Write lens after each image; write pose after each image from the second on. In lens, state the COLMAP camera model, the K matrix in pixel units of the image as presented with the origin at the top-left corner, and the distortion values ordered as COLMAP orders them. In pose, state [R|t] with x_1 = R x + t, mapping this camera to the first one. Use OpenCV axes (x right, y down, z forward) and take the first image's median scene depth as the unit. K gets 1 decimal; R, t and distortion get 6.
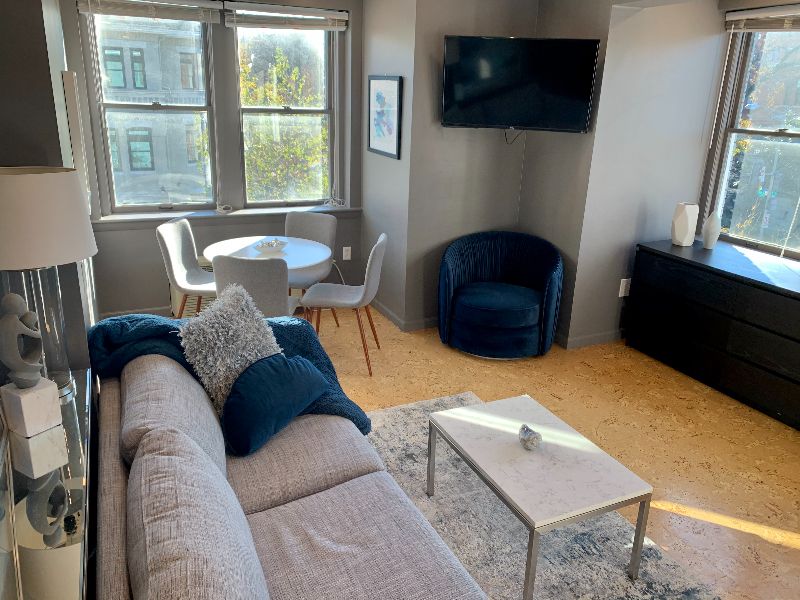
lens RADIAL K [[611.7, 0, 405.4], [0, 611.7, 295.5], [0, 0, 1]] dist [0.037155, -0.041369]
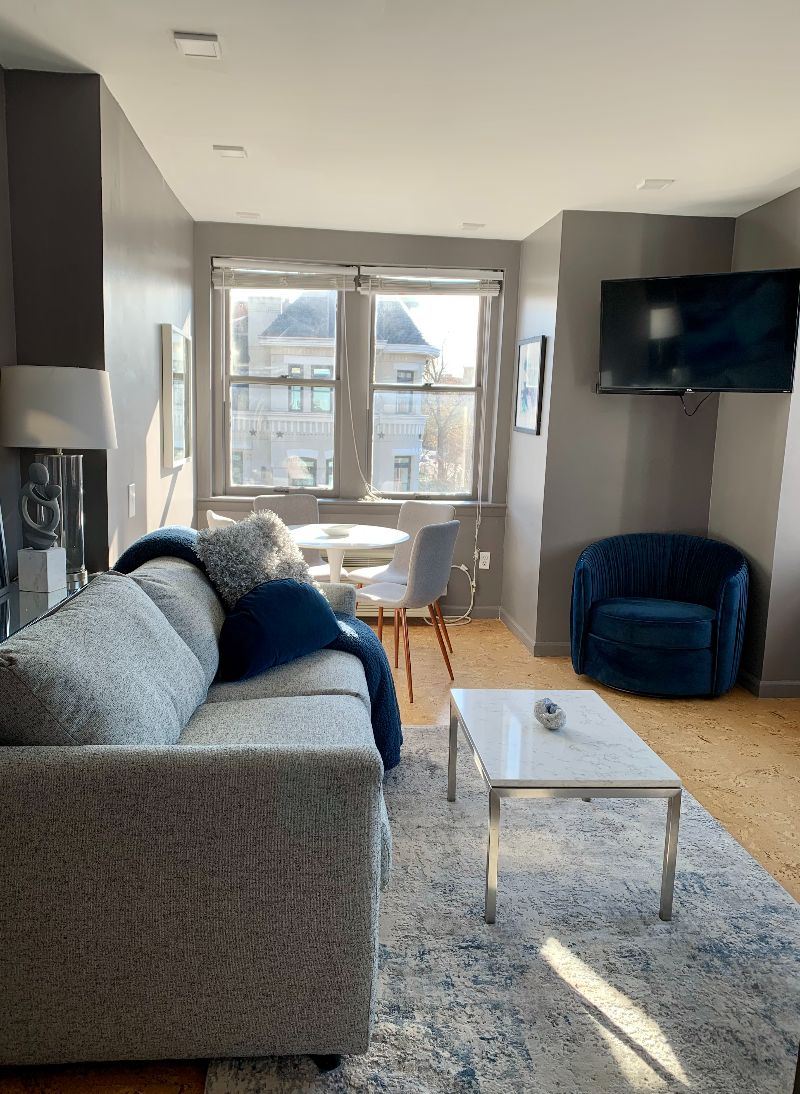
lens RADIAL K [[867.1, 0, 382.3], [0, 867.1, 557.4], [0, 0, 1]] dist [0.072280, -0.005552]
pose [[0.932867, 0.050421, -0.356675, 0.226145], [-0.110051, 0.982707, -0.148915, 0.135883], [0.342999, 0.178171, 0.922284, -0.101211]]
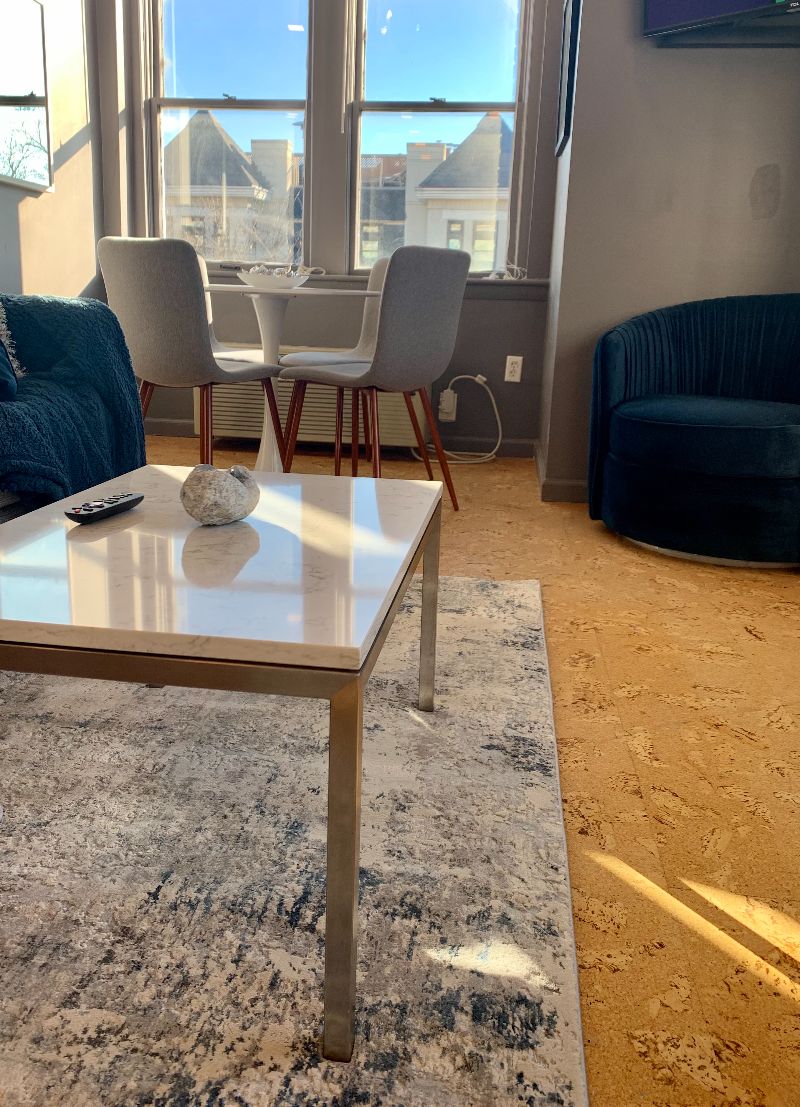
lens RADIAL K [[919.7, 0, 379.2], [0, 919.7, 512.4], [0, 0, 1]] dist [0.027354, -0.008907]
pose [[0.835589, 0.120112, -0.536064, 0.311368], [-0.177722, 0.982435, -0.056896, 0.148894], [0.519814, 0.142812, 0.842258, 0.364066]]
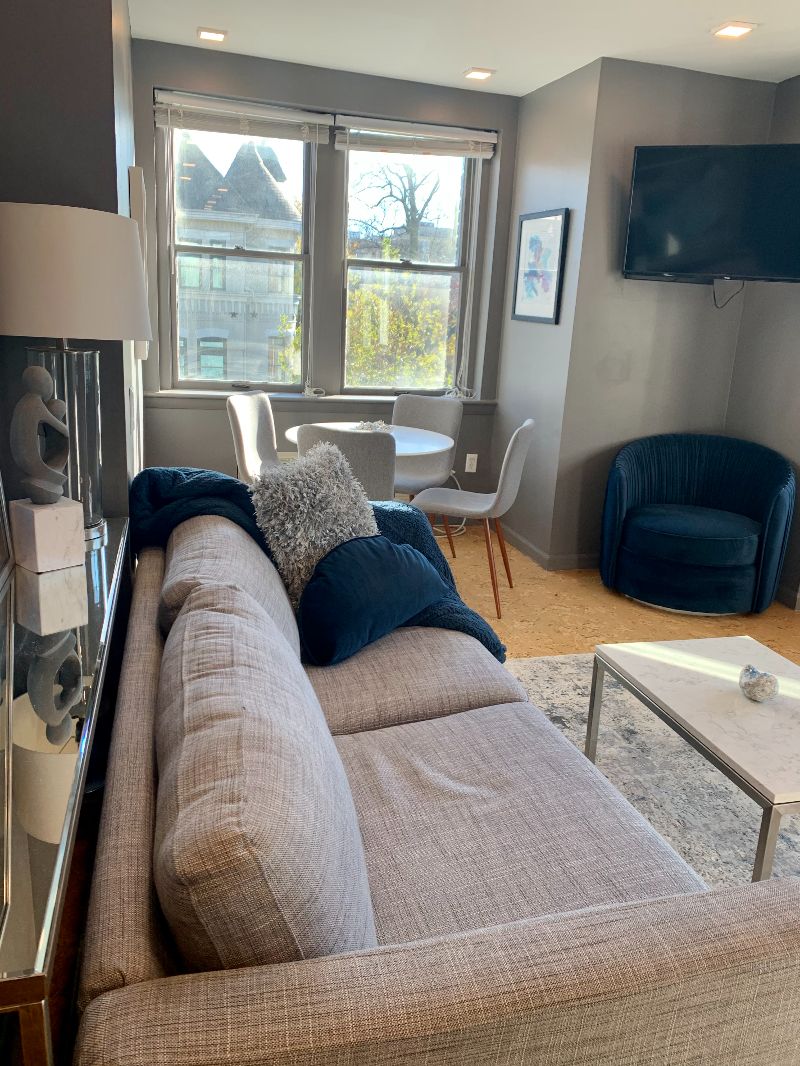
lens RADIAL K [[815.1, 0, 408.3], [0, 815.1, 527.3], [0, 0, 1]] dist [0.037155, -0.041369]
pose [[0.985958, 0.059819, -0.155913, -0.019596], [-0.069391, 0.995978, -0.056688, 0.083660], [0.151895, 0.066711, 0.986143, 0.053259]]
